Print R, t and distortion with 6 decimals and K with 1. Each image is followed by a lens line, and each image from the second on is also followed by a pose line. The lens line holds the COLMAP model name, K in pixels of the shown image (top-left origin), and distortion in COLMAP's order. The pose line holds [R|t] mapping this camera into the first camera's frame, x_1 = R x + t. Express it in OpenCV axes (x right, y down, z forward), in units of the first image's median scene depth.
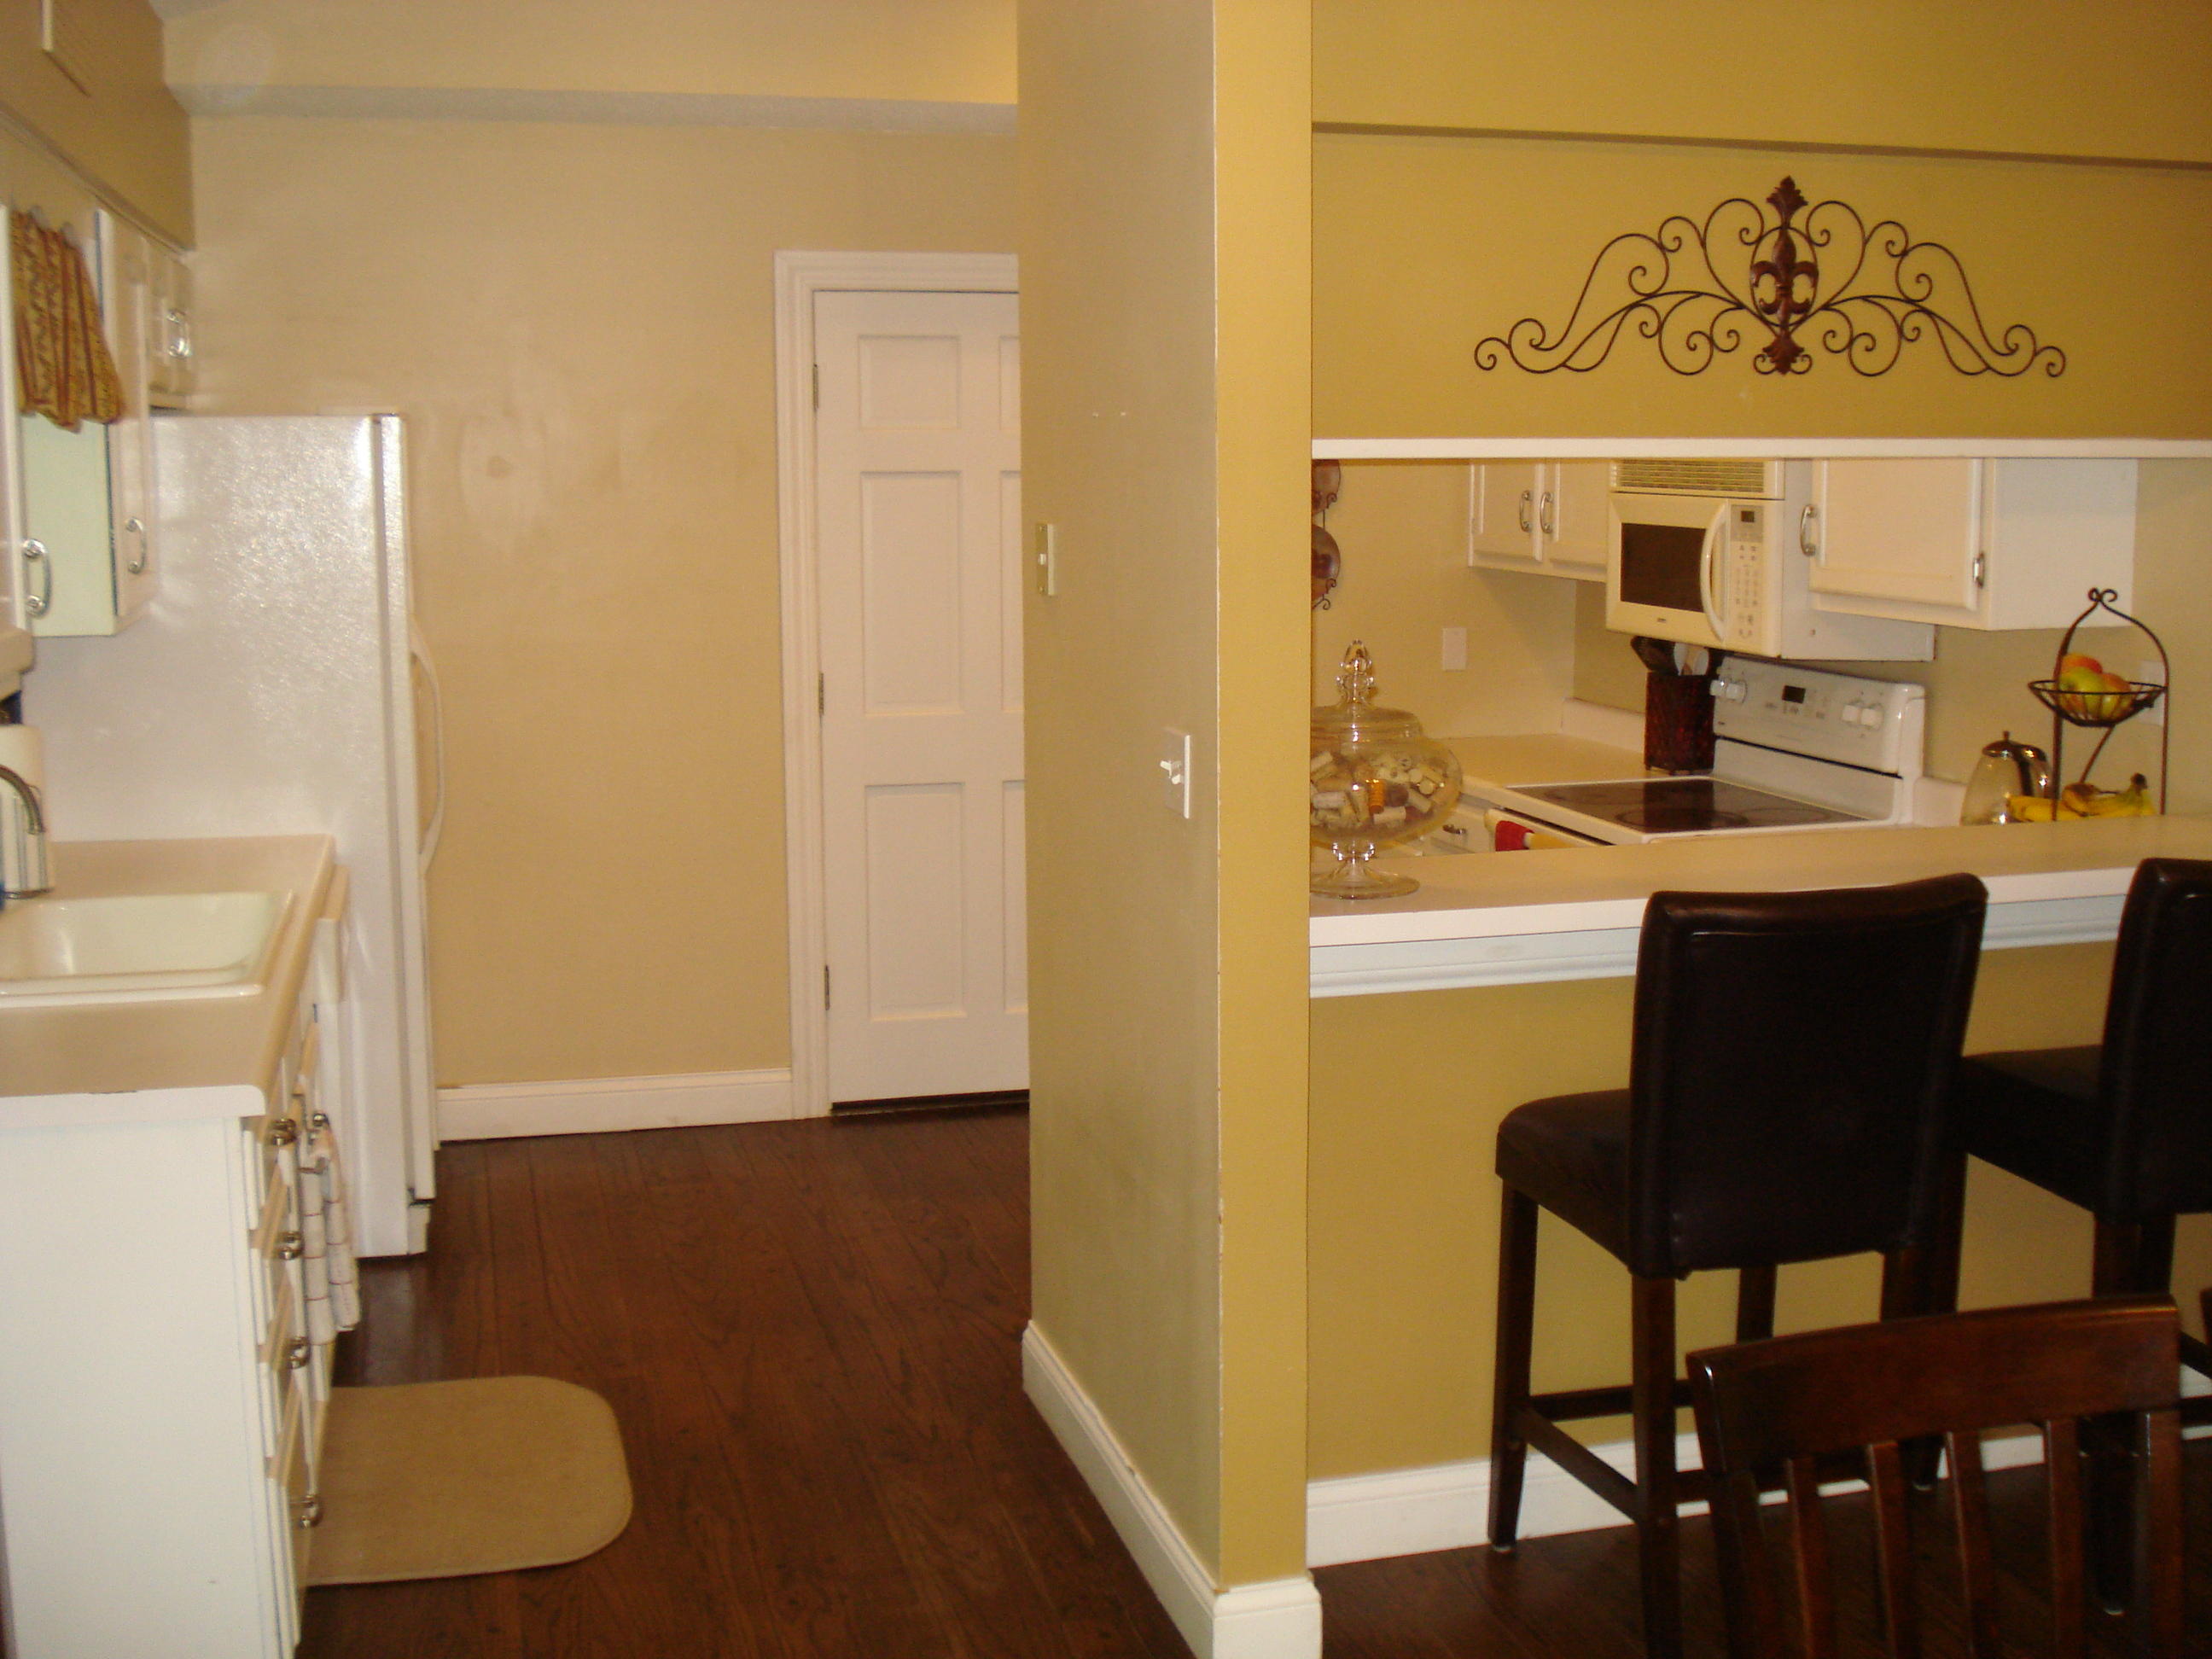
lens RADIAL K [[2534.8, 0, 1163.5], [0, 2534.8, 842.2], [0, 0, 1]] dist [-0.039043, -0.020841]
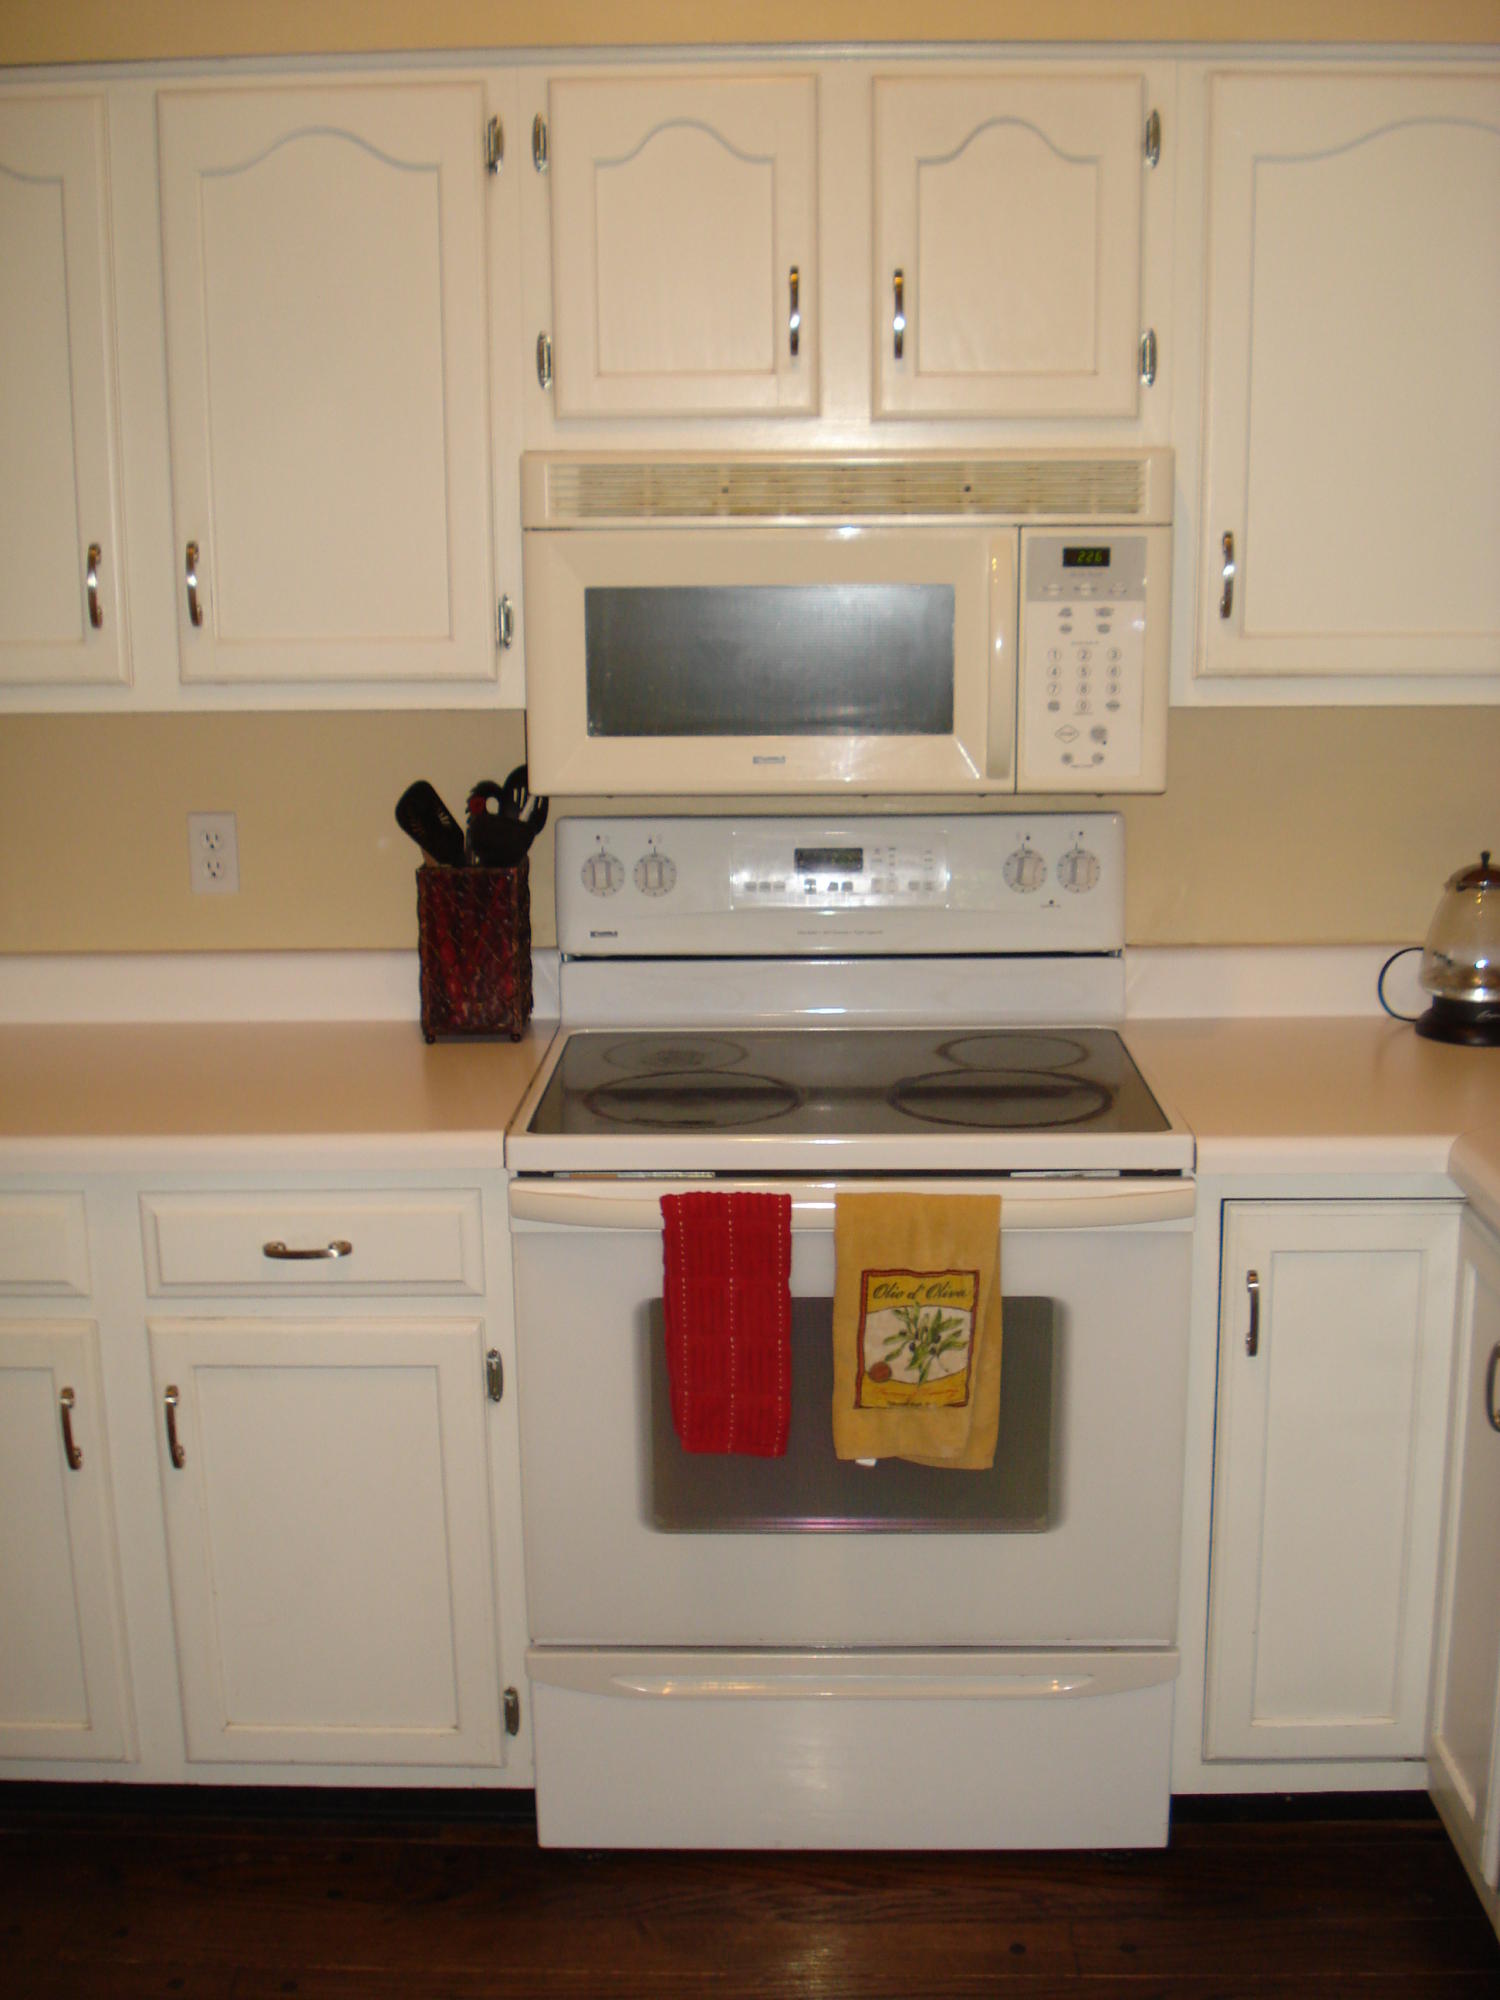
lens RADIAL K [[2264.4, 0, 738.1], [0, 2264.4, 997.7], [0, 0, 1]] dist [-0.081602, -0.032696]
pose [[0.302452, -0.193808, 0.933253, -0.339016], [0.159543, 0.975590, 0.150895, -0.141557], [-0.939717, 0.103255, 0.325990, 1.074368]]
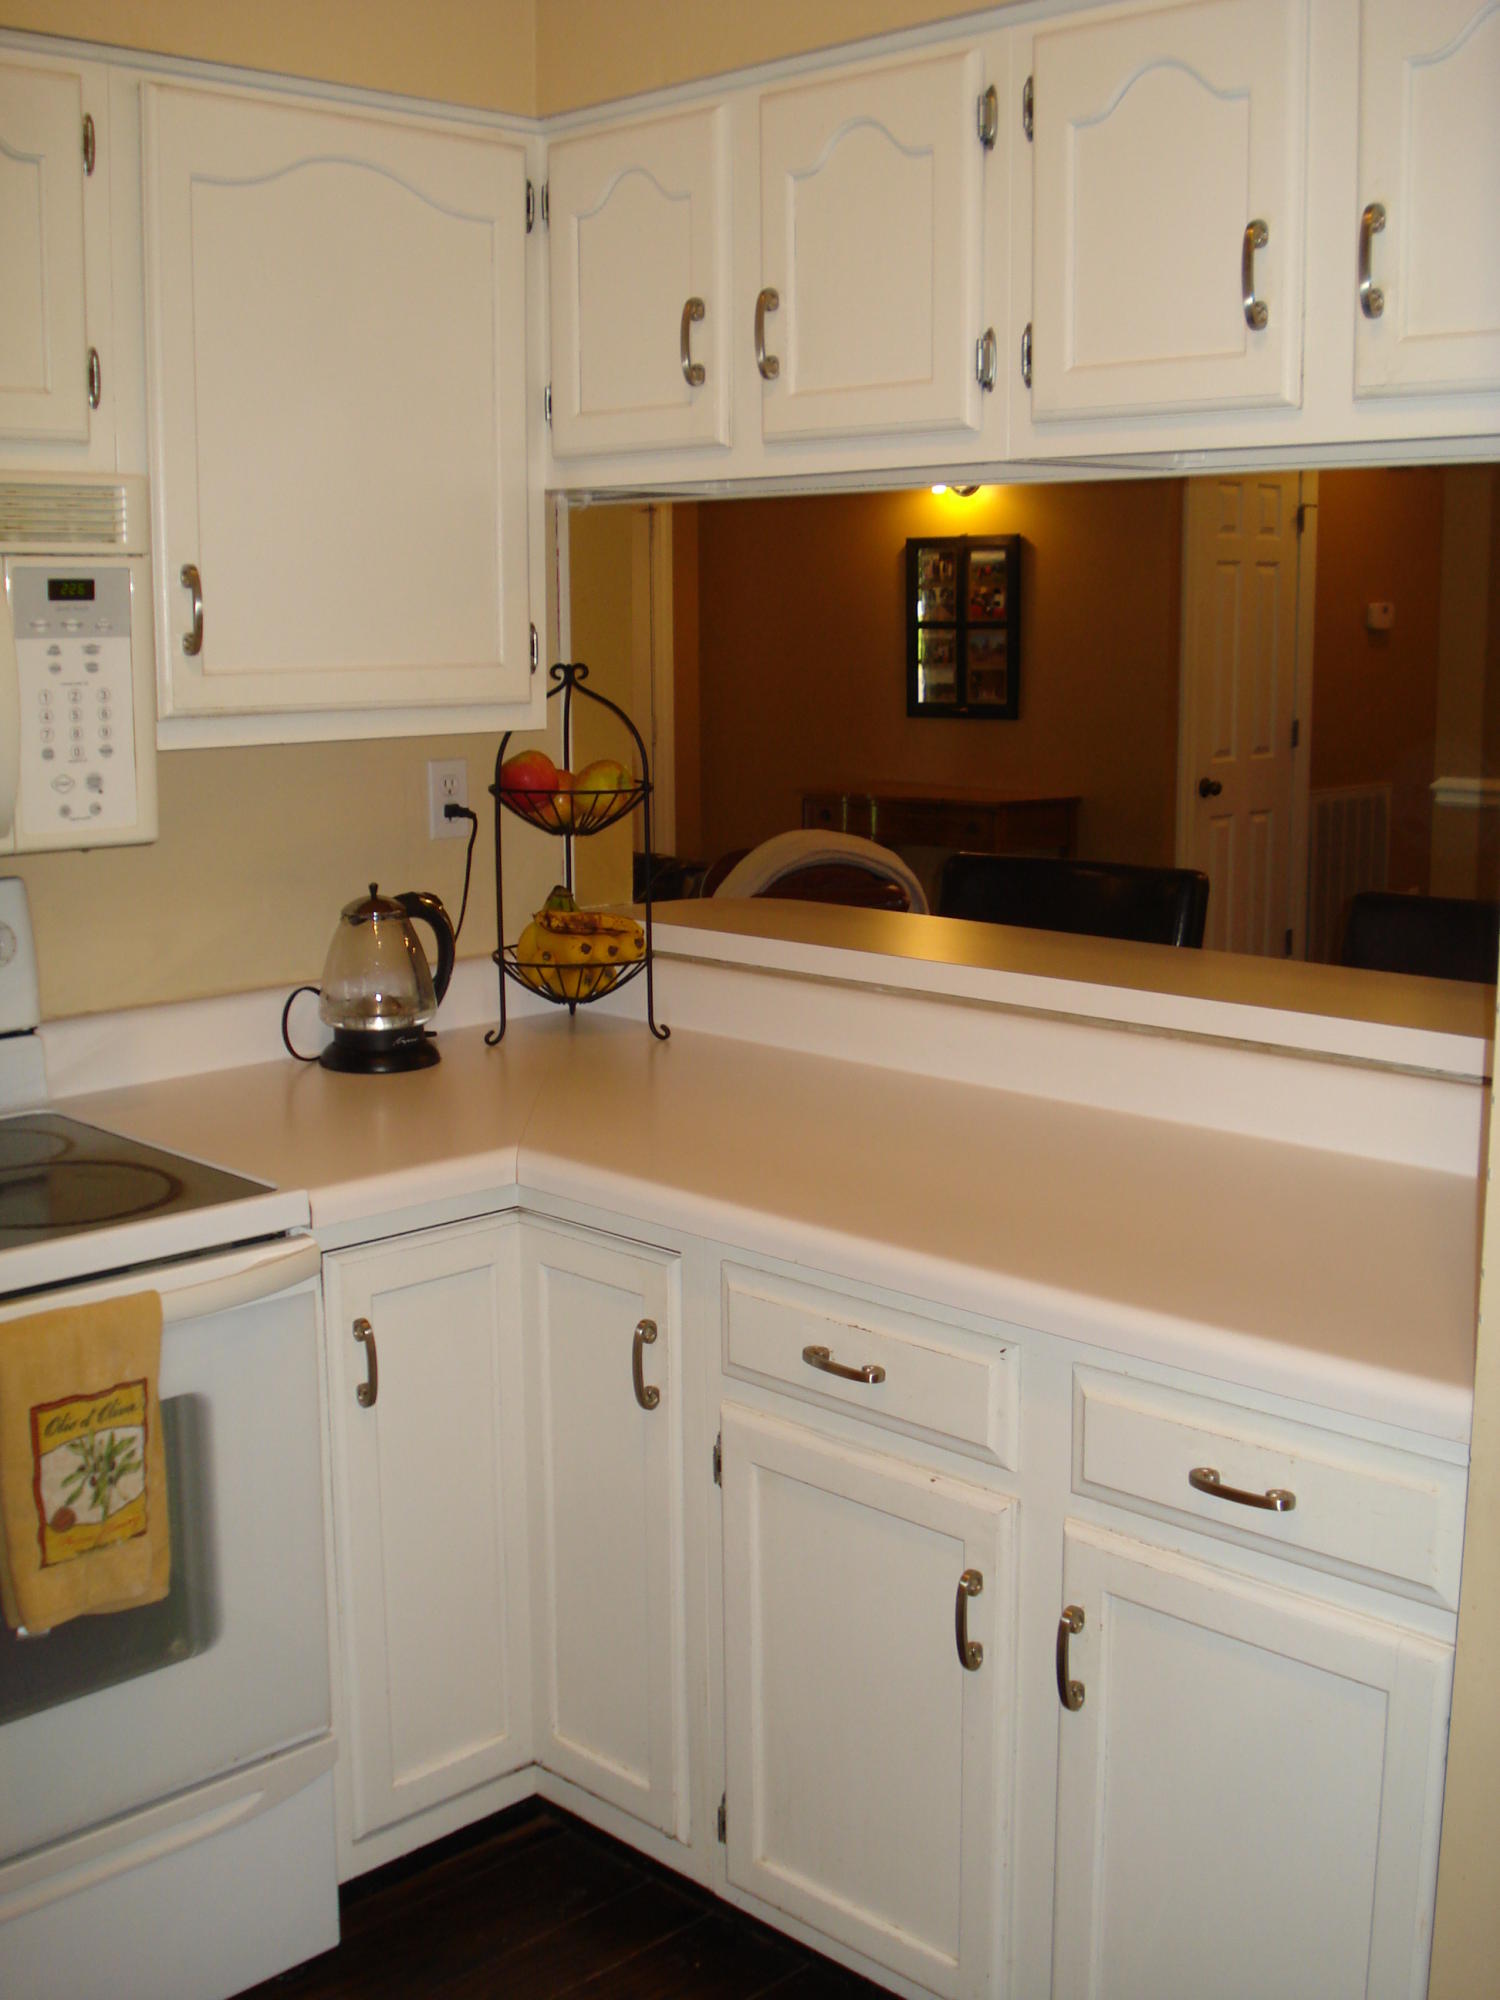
lens RADIAL K [[2264.4, 0, 738.1], [0, 2264.4, 997.7], [0, 0, 1]] dist [-0.081602, -0.032696]
pose [[-0.483318, -0.142242, 0.863812, -0.291517], [0.142363, 0.960808, 0.237868, -0.161877], [-0.863792, 0.237941, -0.444126, 1.295934]]
